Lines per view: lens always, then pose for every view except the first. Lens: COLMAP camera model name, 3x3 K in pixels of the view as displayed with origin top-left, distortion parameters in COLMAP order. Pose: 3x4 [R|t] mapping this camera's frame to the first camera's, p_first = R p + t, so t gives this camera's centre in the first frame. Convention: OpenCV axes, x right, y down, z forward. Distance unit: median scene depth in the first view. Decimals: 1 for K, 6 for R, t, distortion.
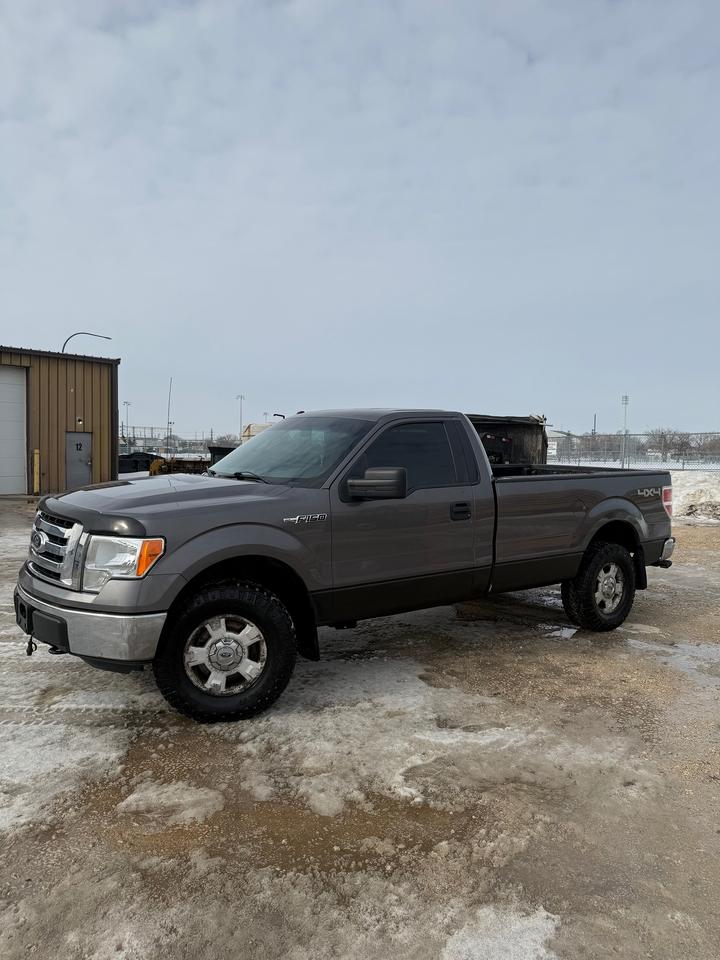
lens RADIAL K [[704.3, 0, 367.7], [0, 704.3, 480.7], [0, 0, 1]] dist [0.021528, -0.021420]
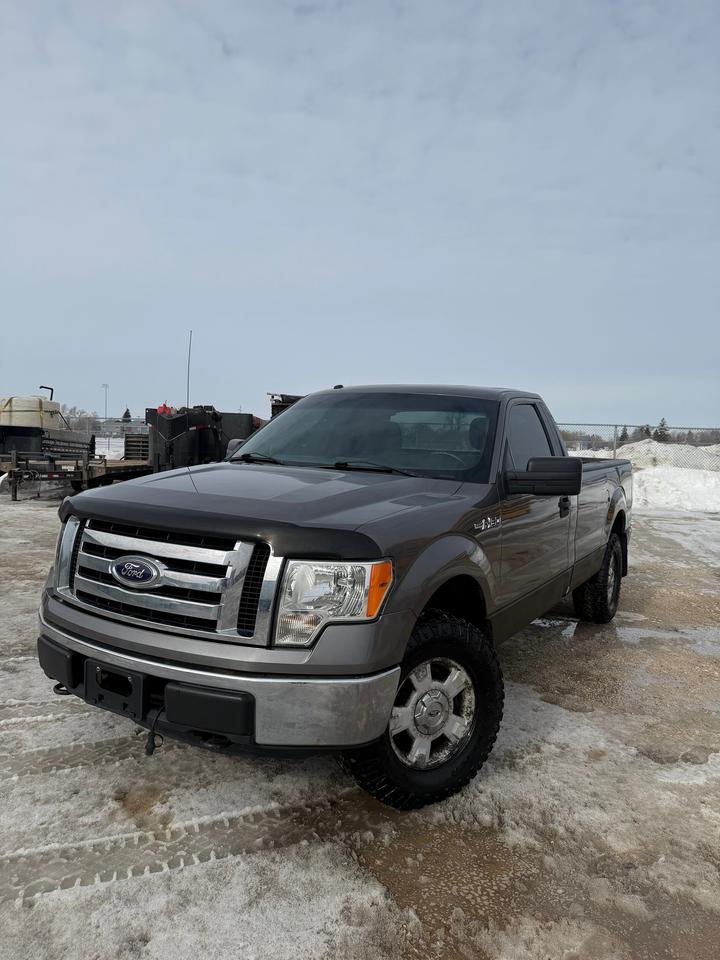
lens RADIAL K [[699.1, 0, 359.5], [0, 699.1, 474.3], [0, 0, 1]] dist [-0.009871, 0.005509]
pose [[0.918843, 0.000572, 0.394623, -0.556789], [-0.006119, 0.999899, 0.012796, -0.009558], [-0.394576, -0.014172, 0.918754, 0.366717]]
